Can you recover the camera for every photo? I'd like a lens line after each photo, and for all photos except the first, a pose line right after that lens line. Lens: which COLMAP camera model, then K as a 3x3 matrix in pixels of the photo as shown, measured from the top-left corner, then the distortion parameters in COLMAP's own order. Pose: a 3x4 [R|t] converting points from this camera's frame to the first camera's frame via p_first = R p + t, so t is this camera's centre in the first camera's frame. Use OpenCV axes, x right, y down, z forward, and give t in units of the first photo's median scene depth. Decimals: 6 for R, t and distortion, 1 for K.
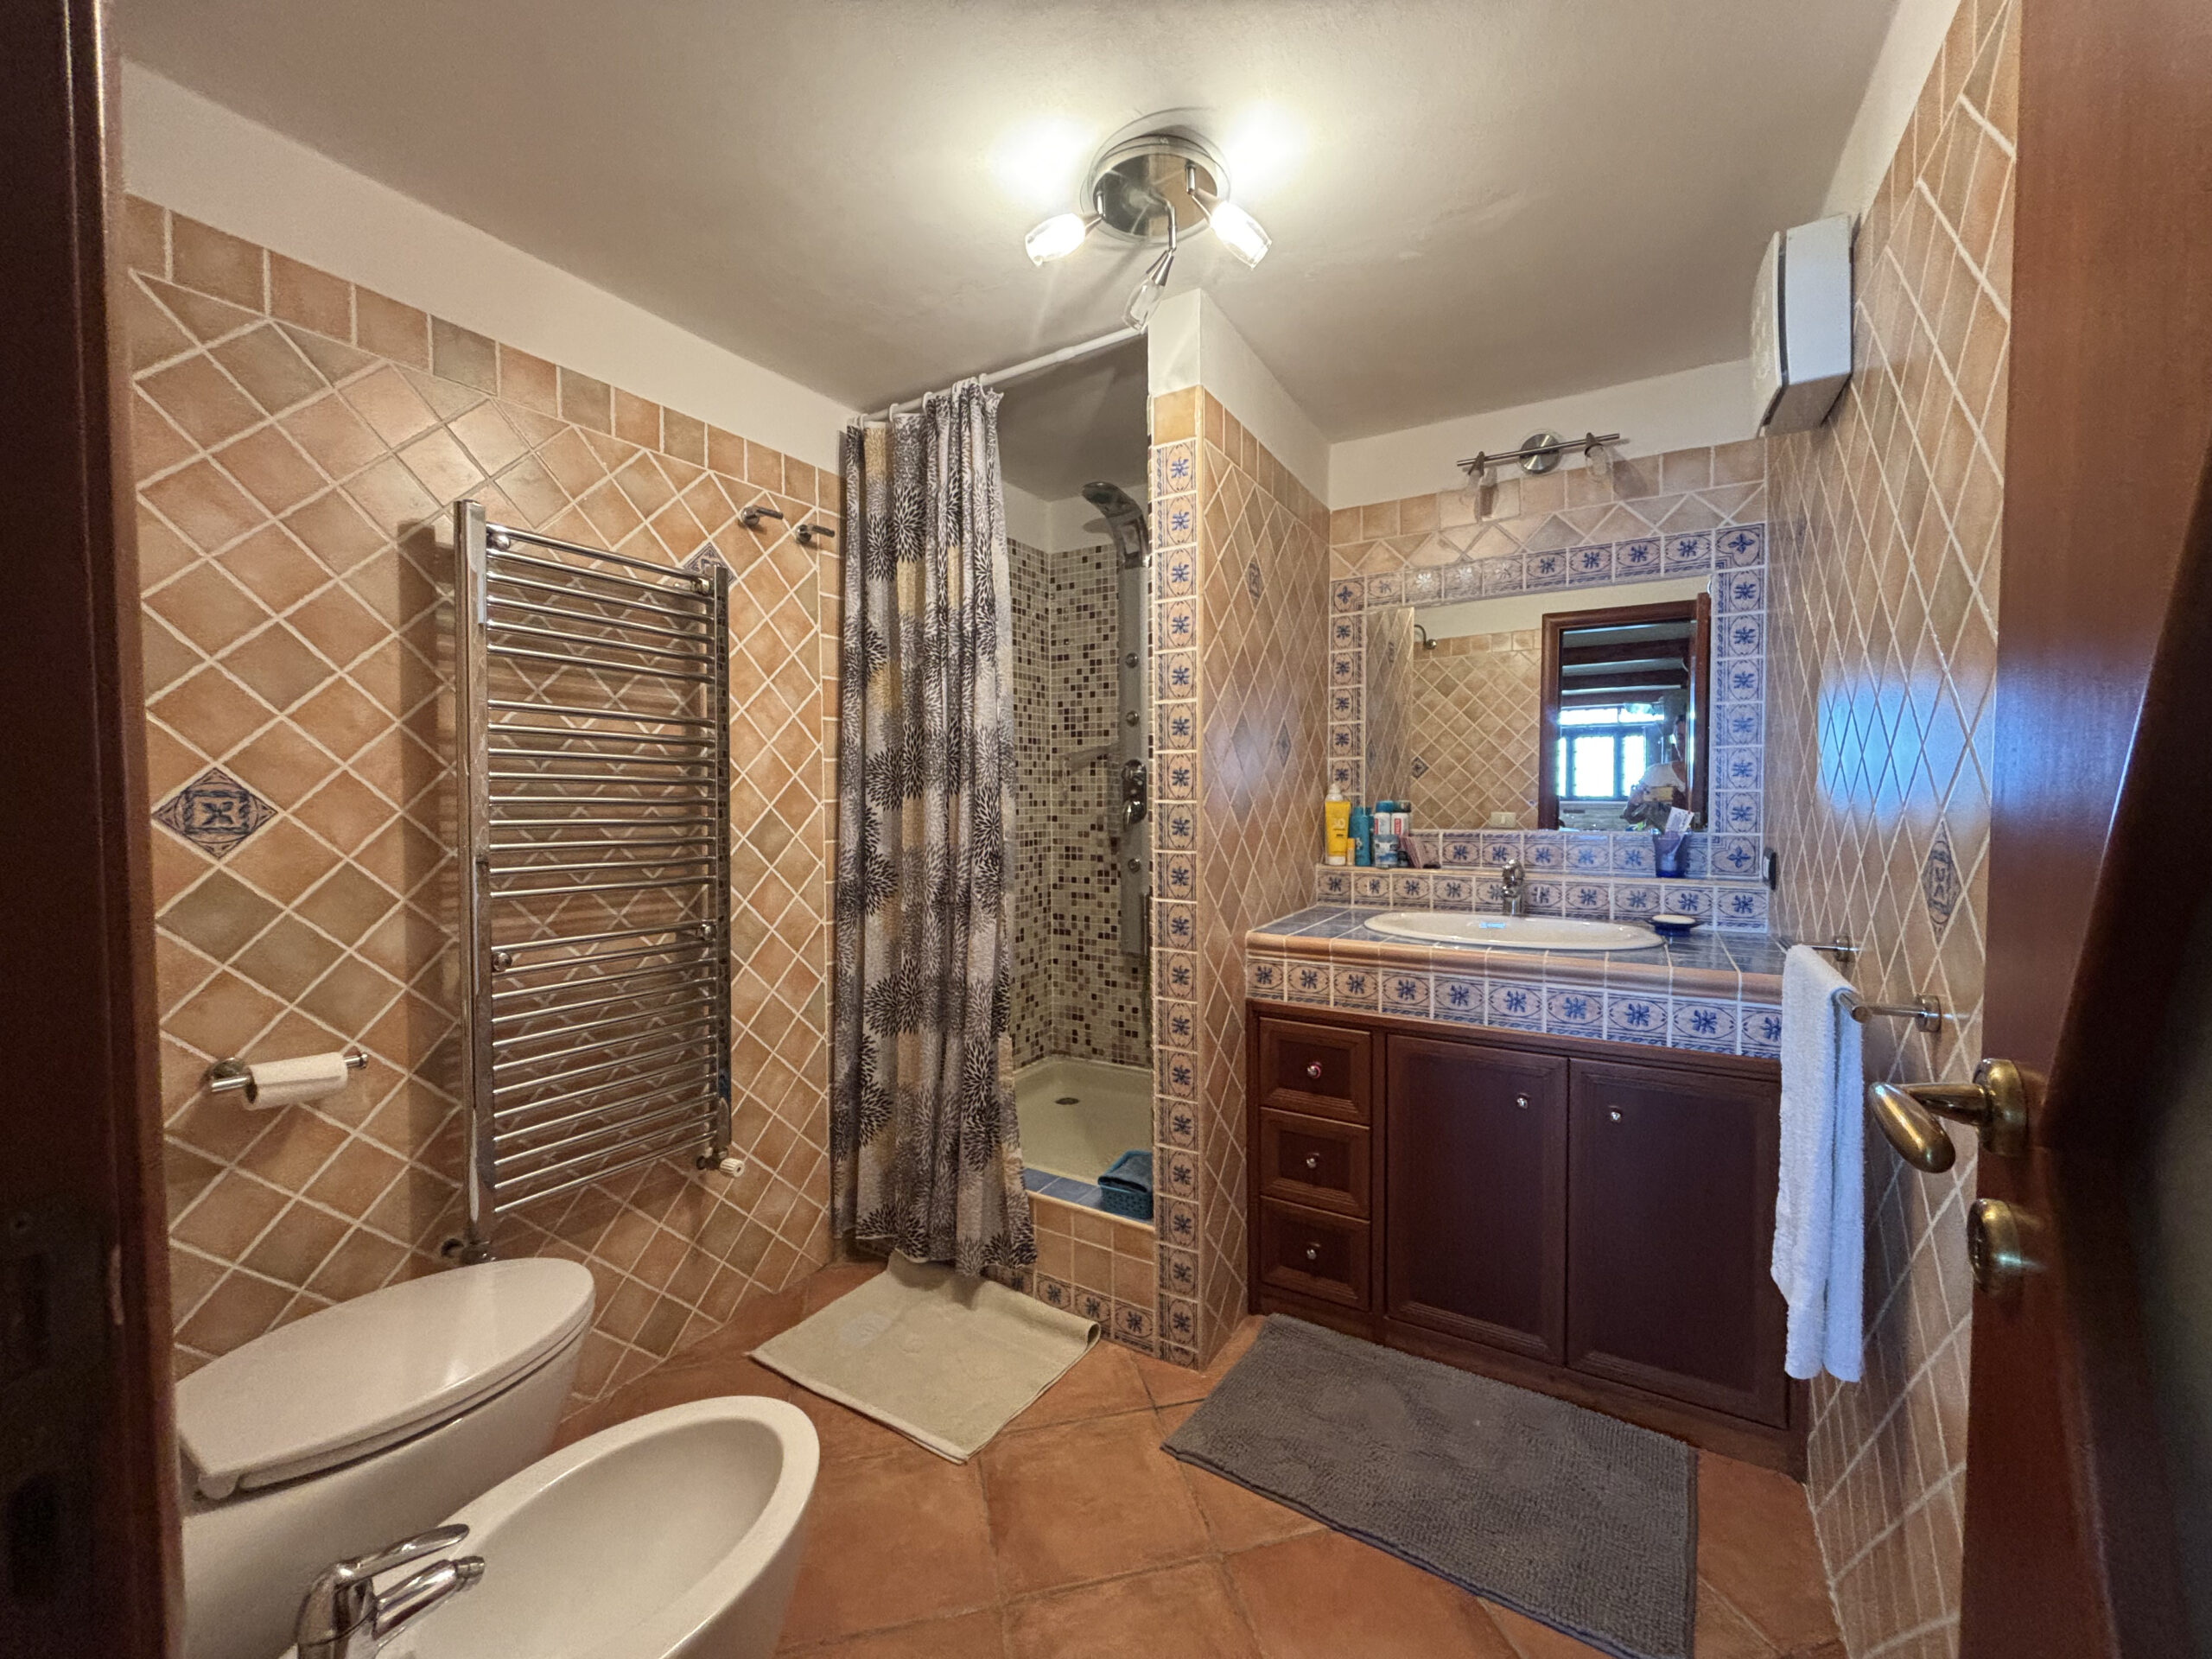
lens RADIAL K [[890.4, 0, 1100.7], [0, 890.4, 828.8], [0, 0, 1]] dist [0.001496, -0.000284]
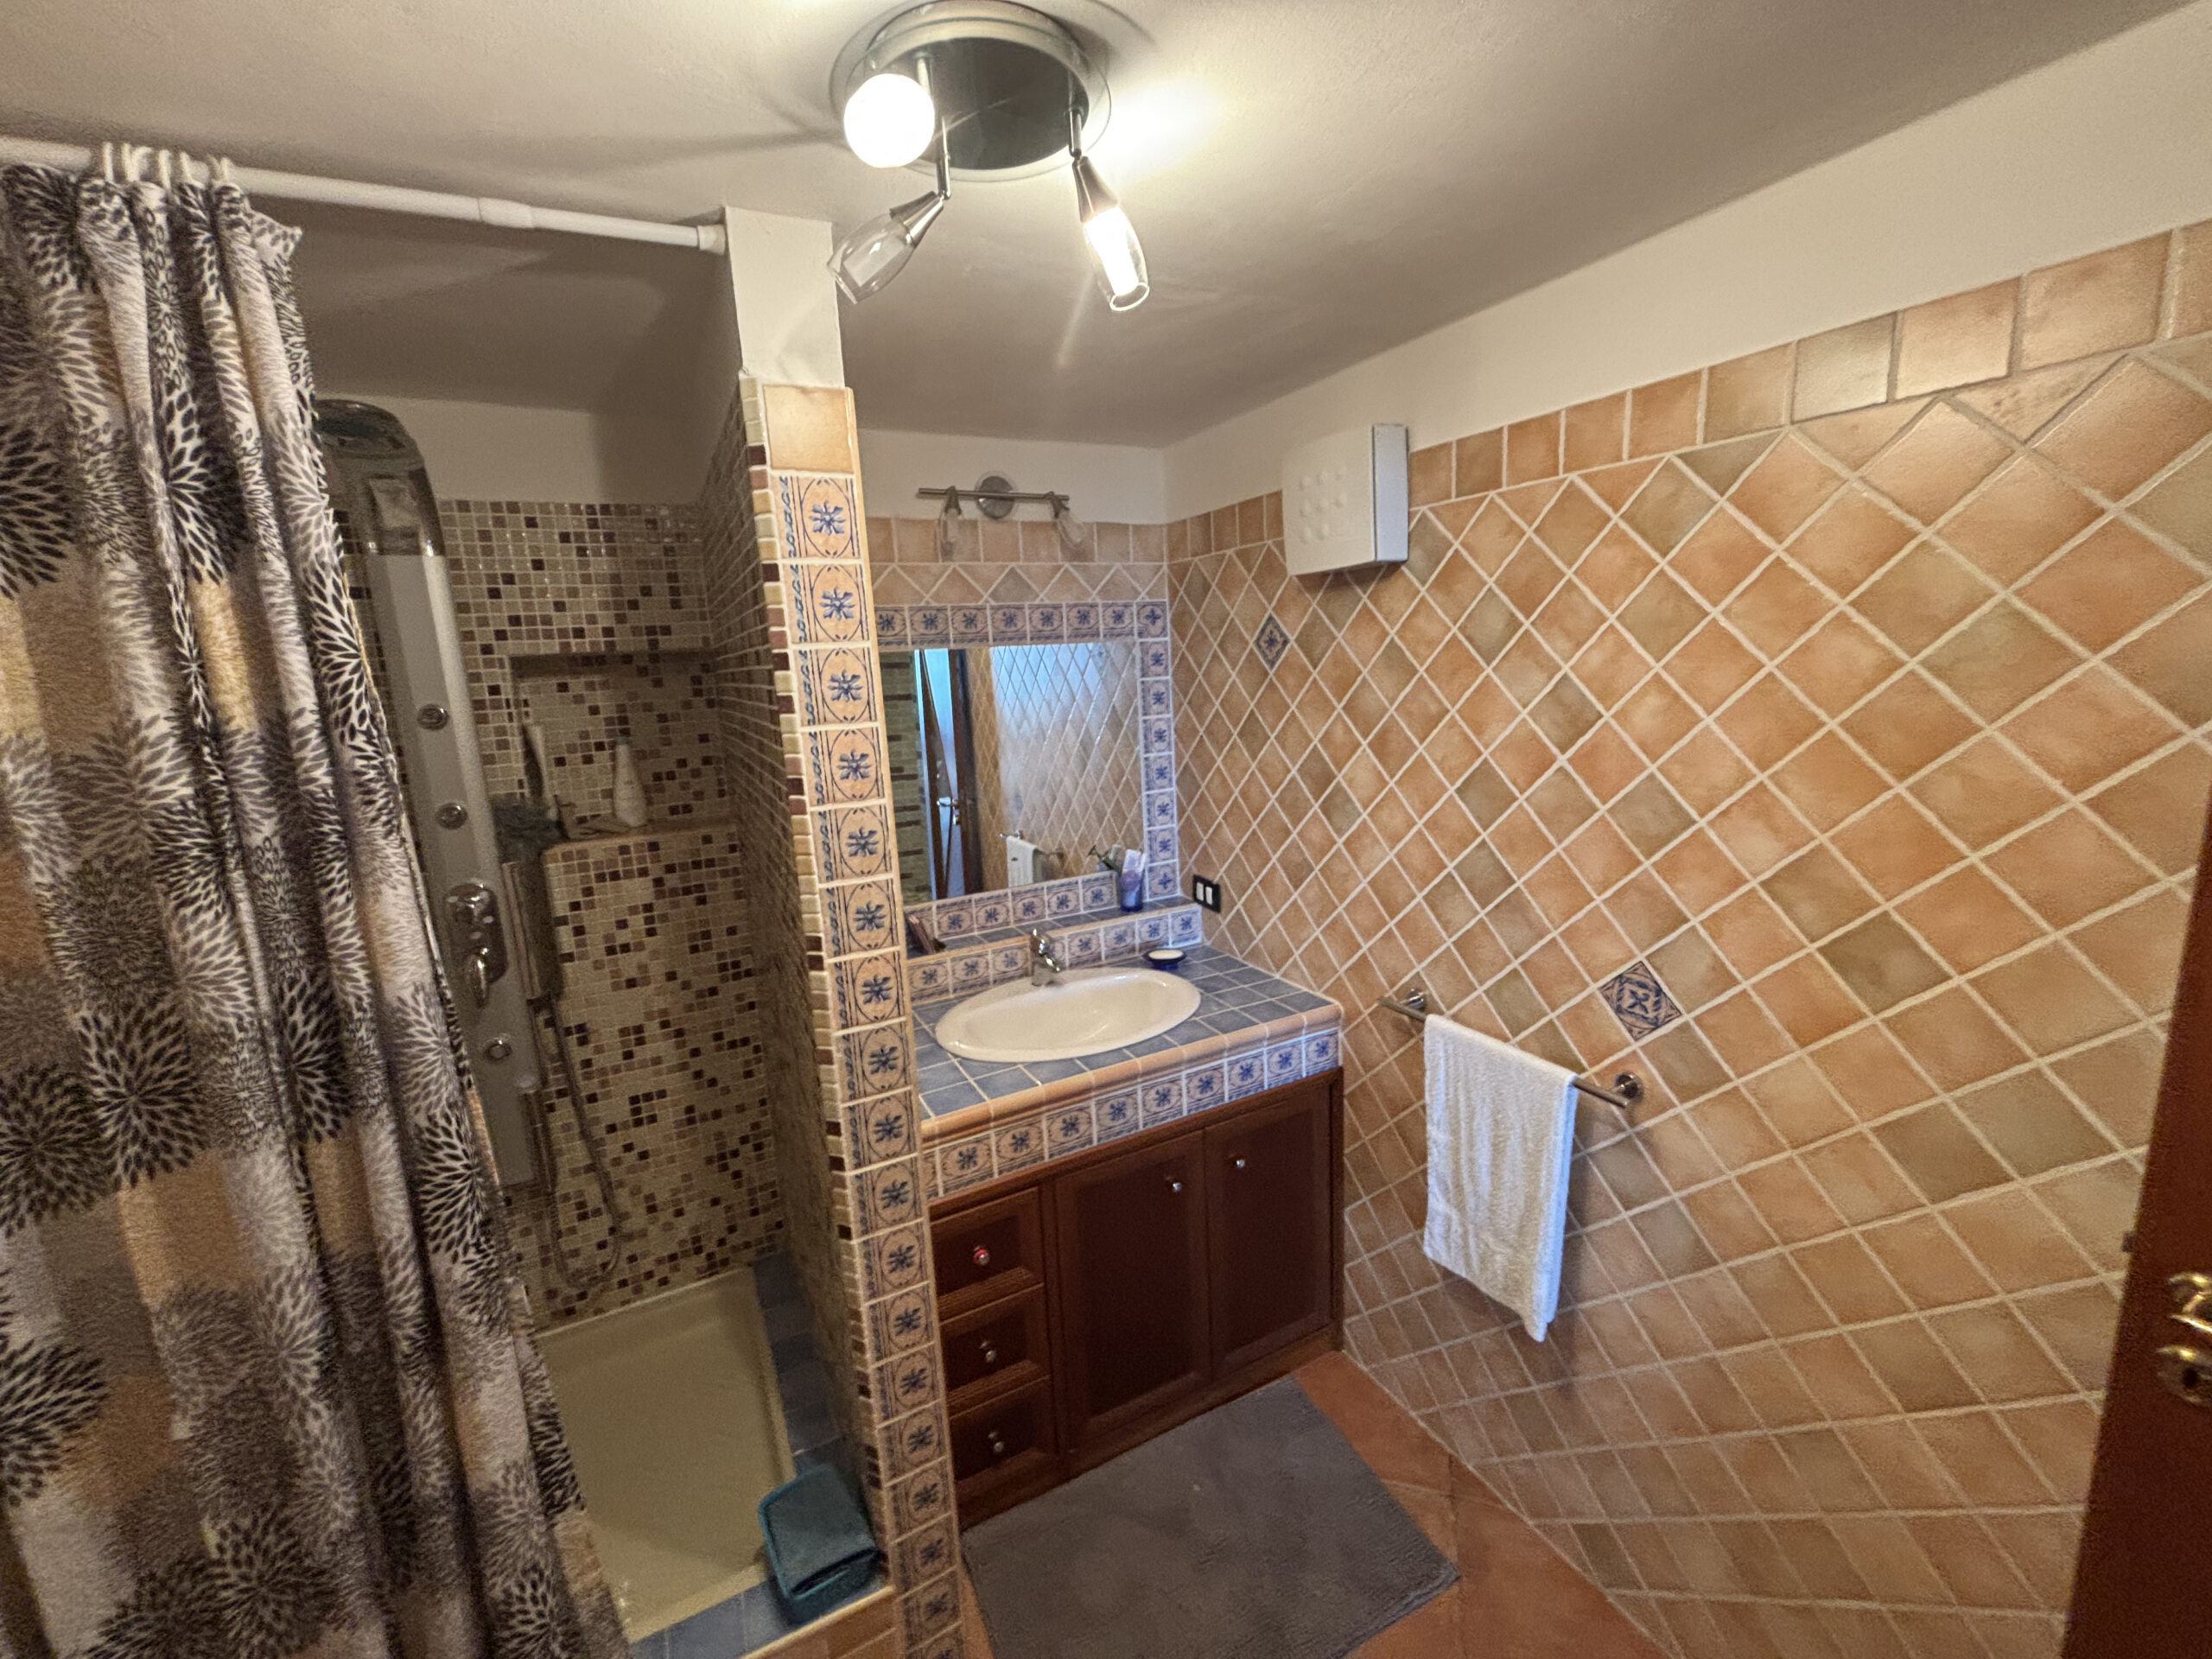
lens RADIAL K [[890.4, 0, 1100.5], [0, 890.4, 821.9], [0, 0, 1]] dist [0.001496, -0.000284]
pose [[0.528212, -0.172647, 0.831375, -0.311216], [0.087149, 0.984963, 0.149172, -0.233569], [-0.844628, -0.006340, 0.535316, 0.434140]]
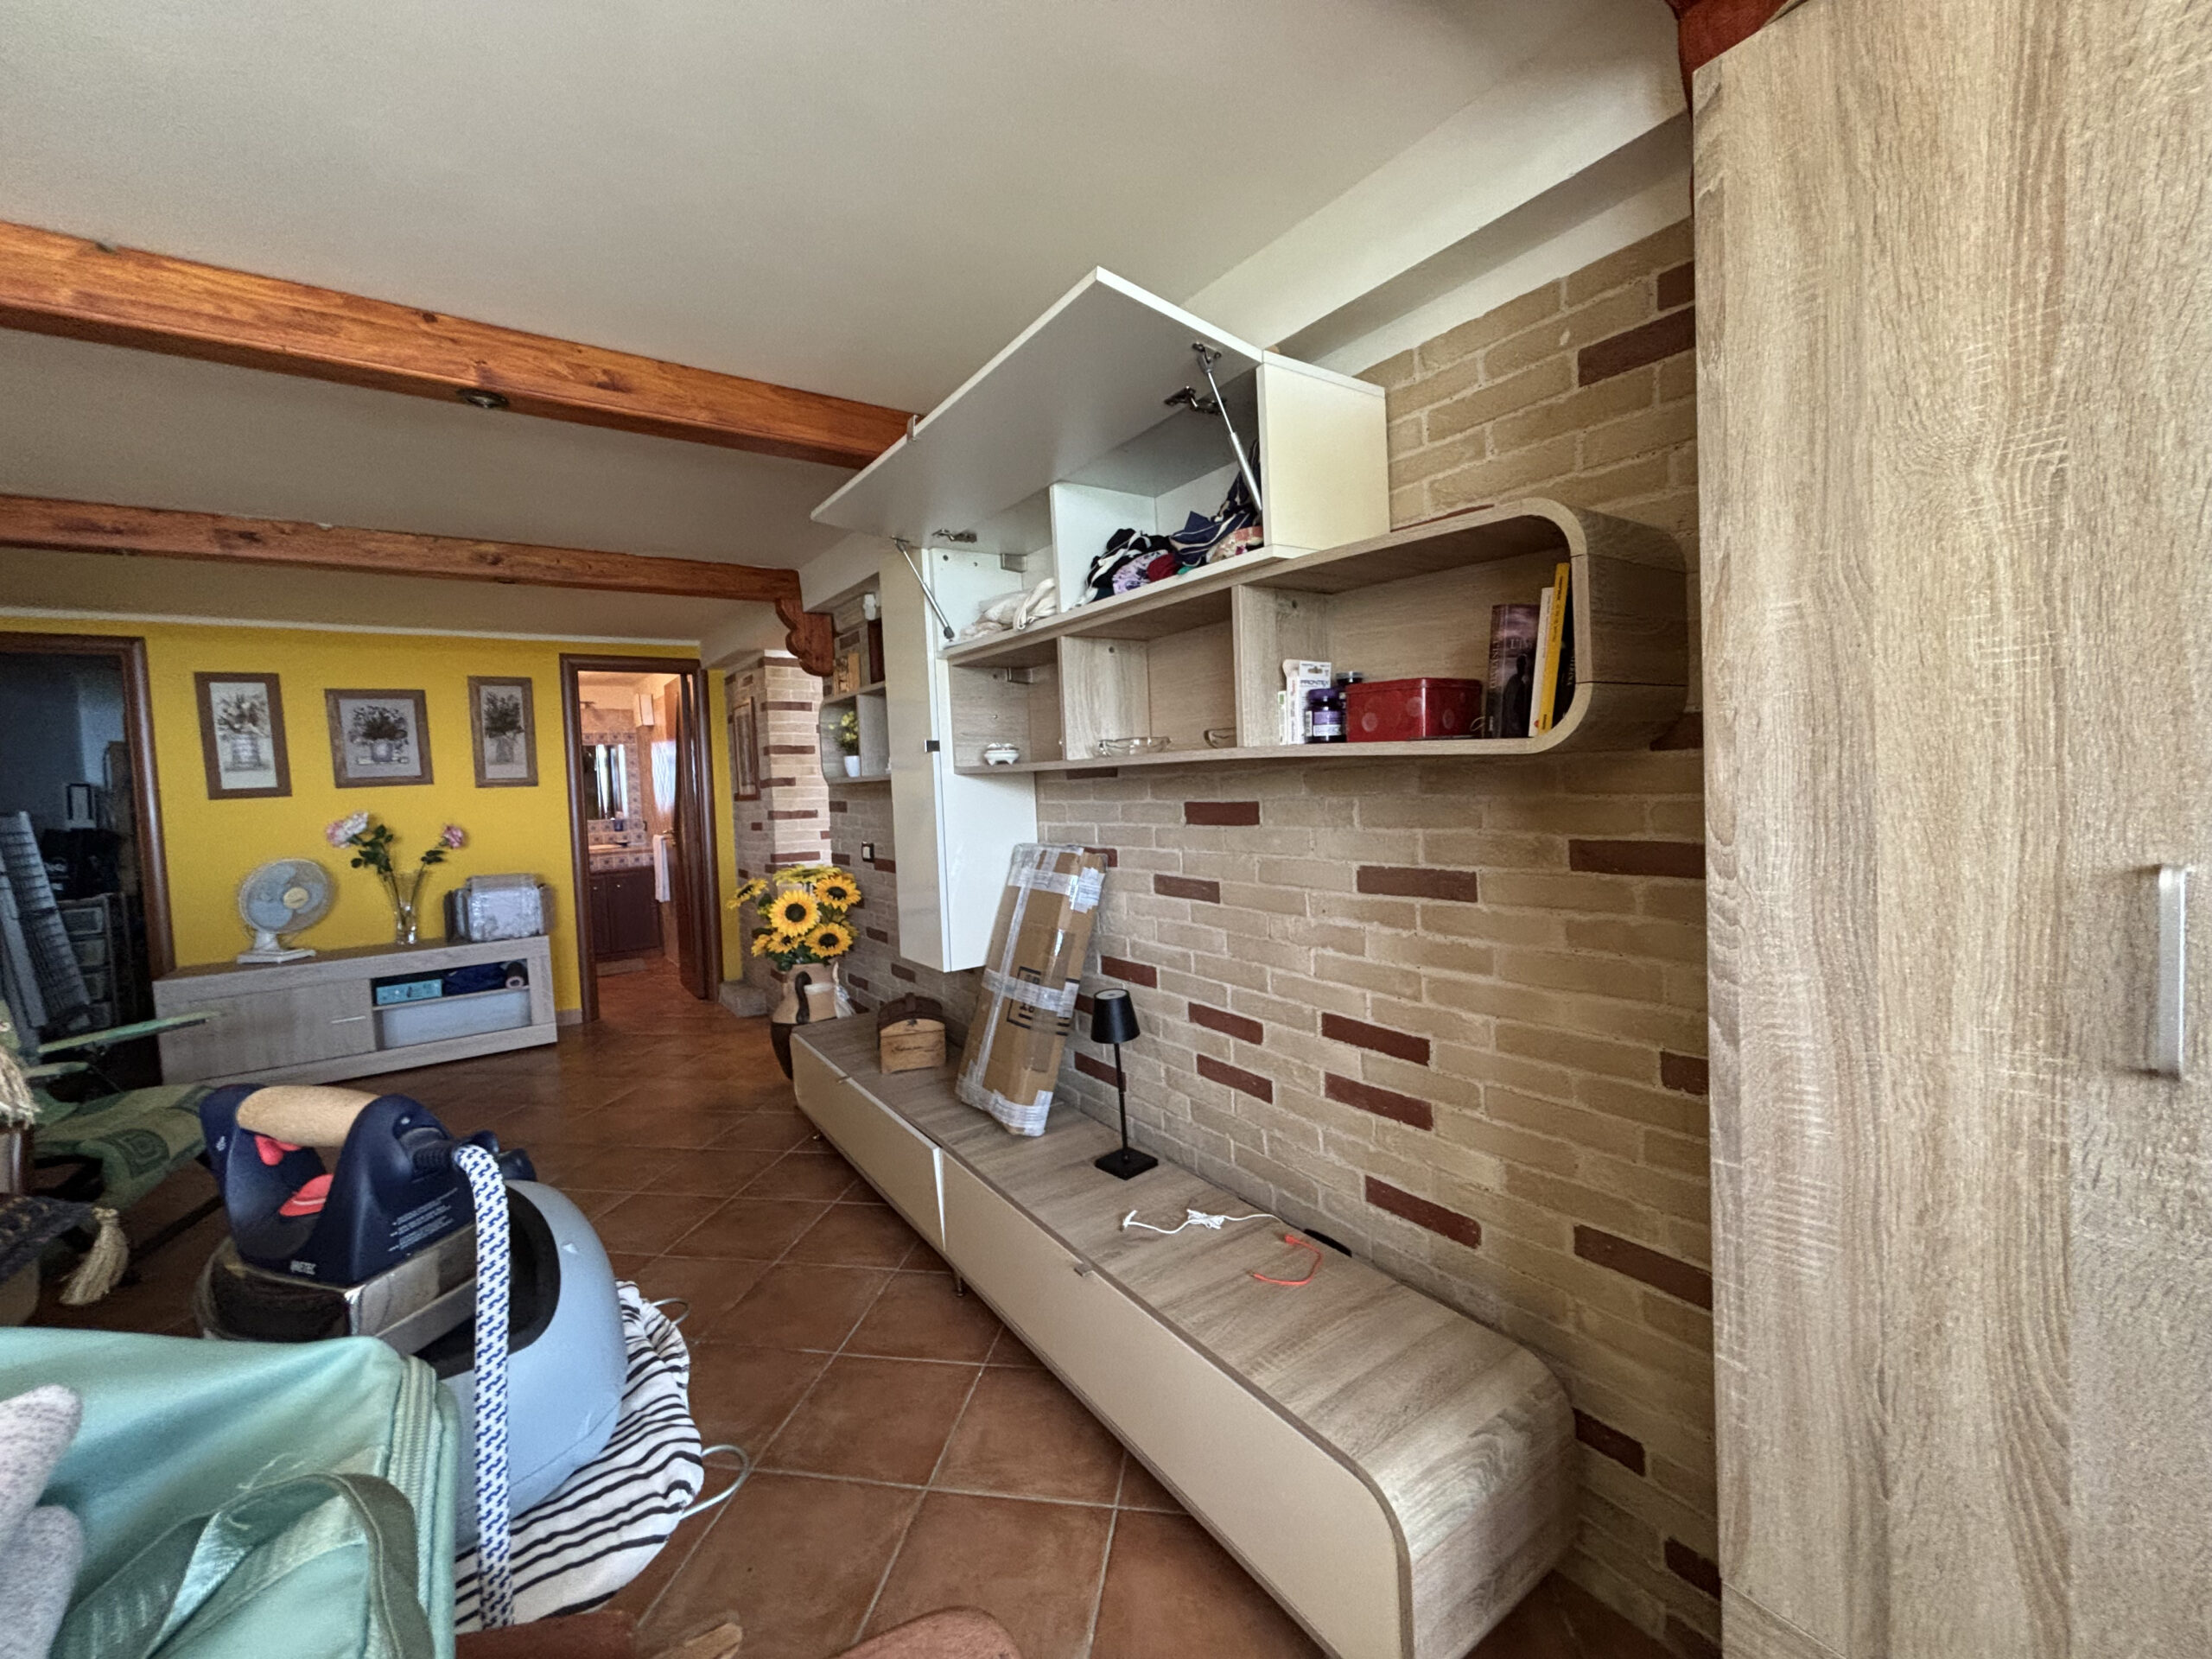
lens RADIAL K [[890.4, 0, 1106.8], [0, 890.4, 819.0], [0, 0, 1]] dist [0.001496, -0.000284]
pose [[0.398984, -0.056867, 0.915193, -1.835931], [0.071937, 0.996940, 0.030585, 0.041556], [-0.914132, 0.053634, 0.401854, -2.203696]]
